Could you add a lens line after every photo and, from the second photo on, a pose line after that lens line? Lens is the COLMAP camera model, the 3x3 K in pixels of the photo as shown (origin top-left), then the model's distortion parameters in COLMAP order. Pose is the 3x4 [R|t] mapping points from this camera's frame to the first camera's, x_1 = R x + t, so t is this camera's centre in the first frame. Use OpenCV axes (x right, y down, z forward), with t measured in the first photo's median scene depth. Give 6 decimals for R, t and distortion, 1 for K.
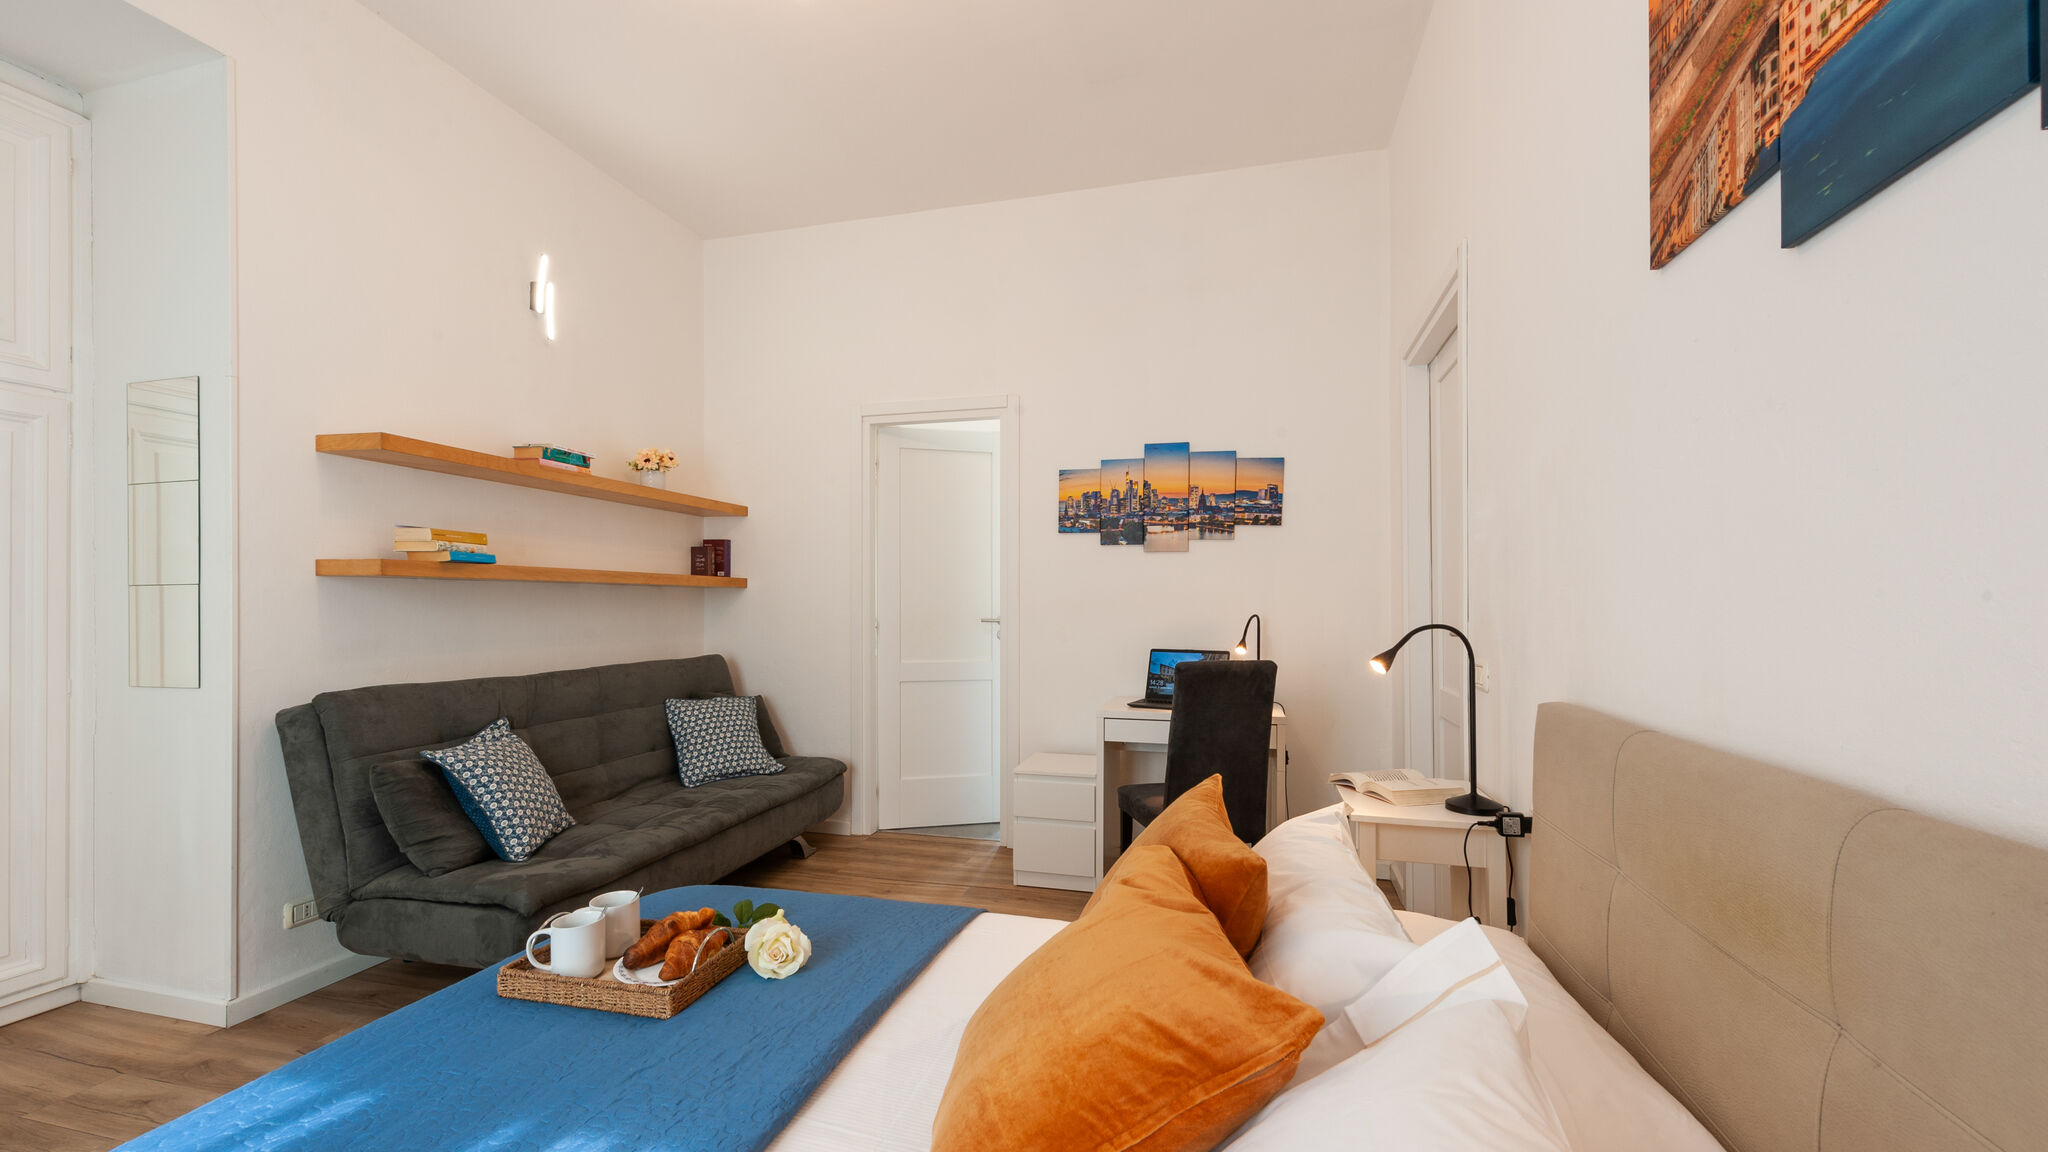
lens RADIAL K [[807.6, 0, 1033.2], [0, 807.6, 607.9], [0, 0, 1]] dist [0.009211, -0.001160]
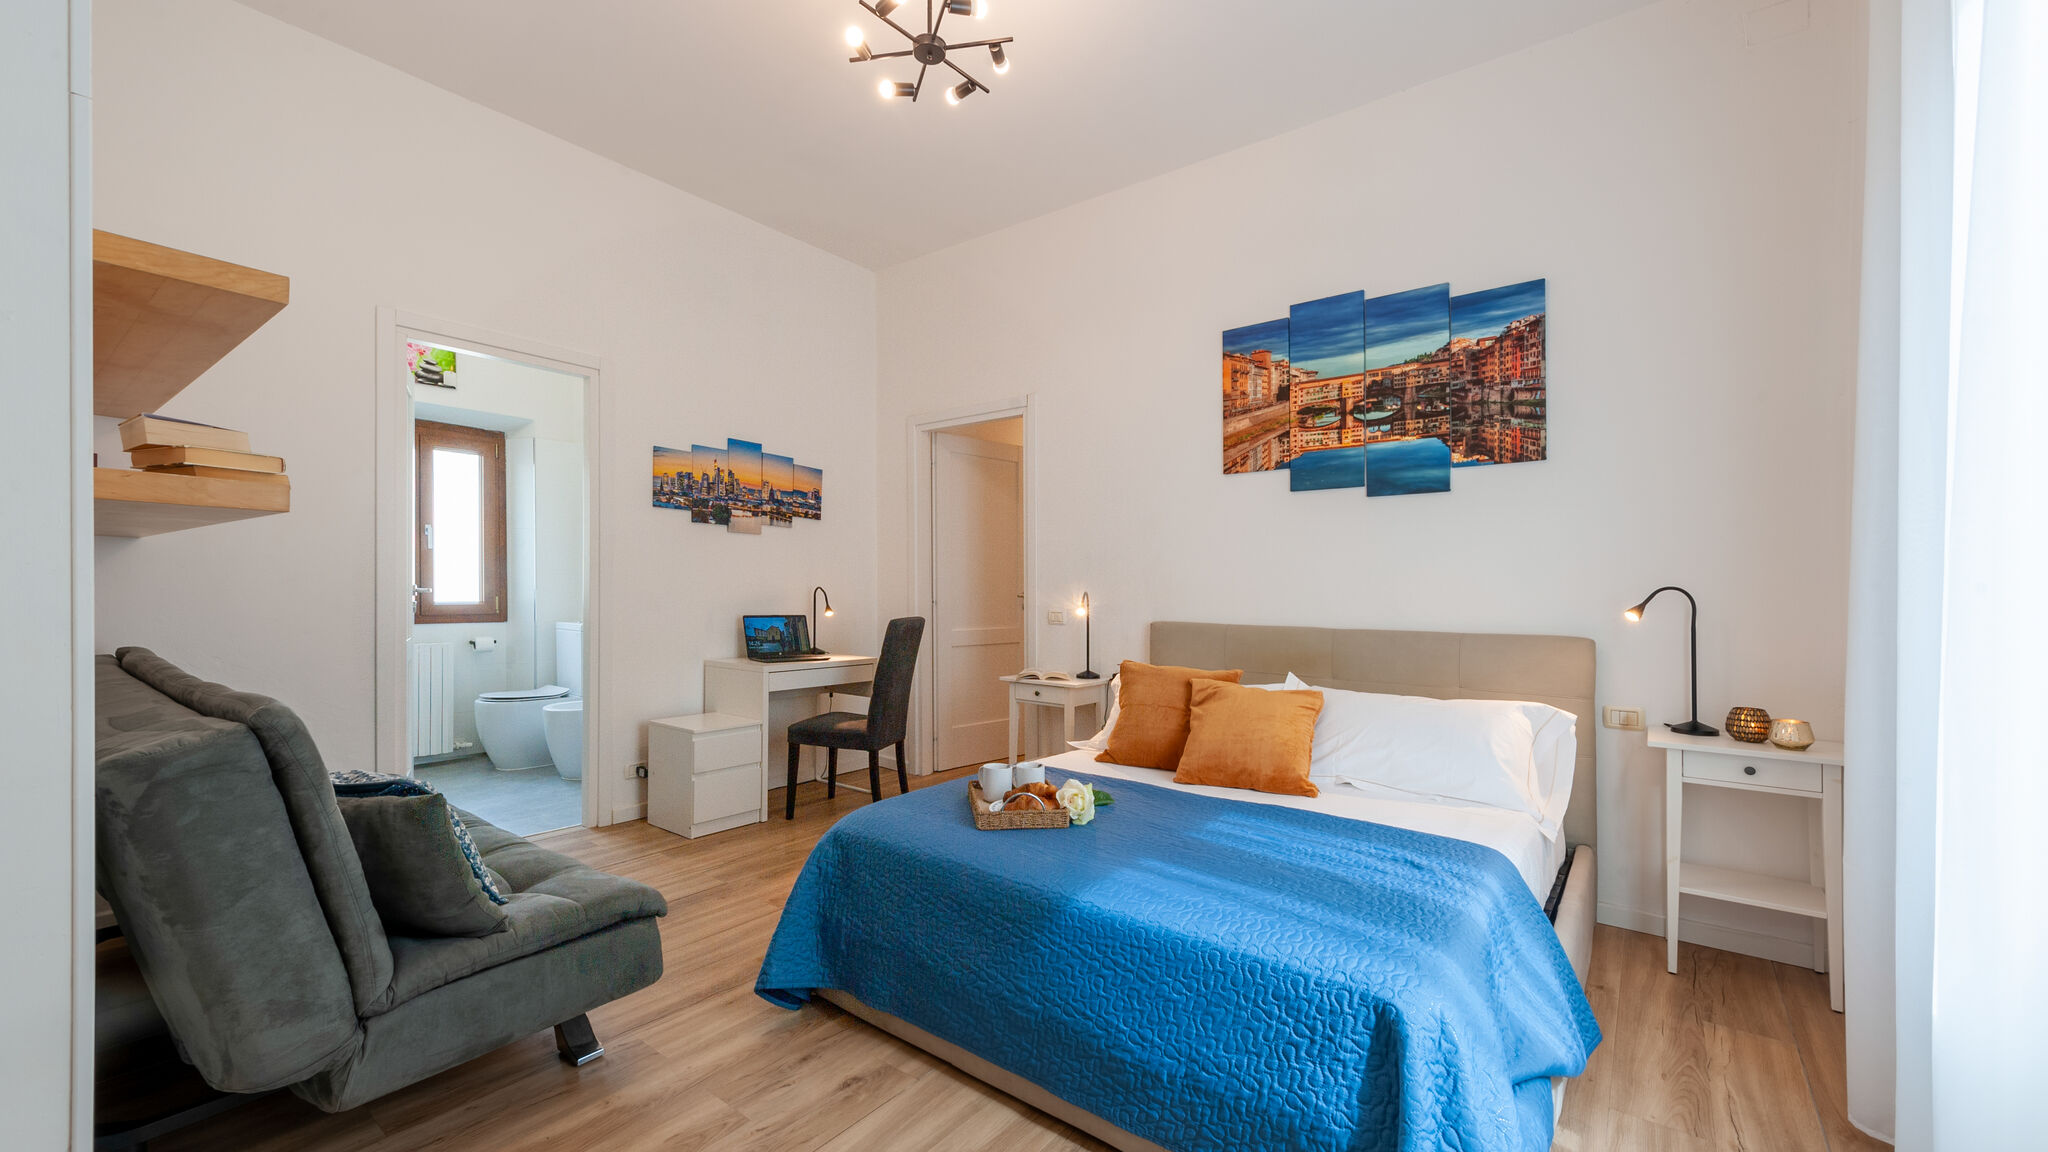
lens RADIAL K [[807.6, 0, 1017.5], [0, 807.6, 582.1], [0, 0, 1]] dist [0.009211, -0.001160]
pose [[0.388492, 0.011815, 0.921377, -0.766653], [-0.009749, 0.999915, -0.008712, 0.008424], [-0.921401, -0.005598, 0.388574, 0.173983]]
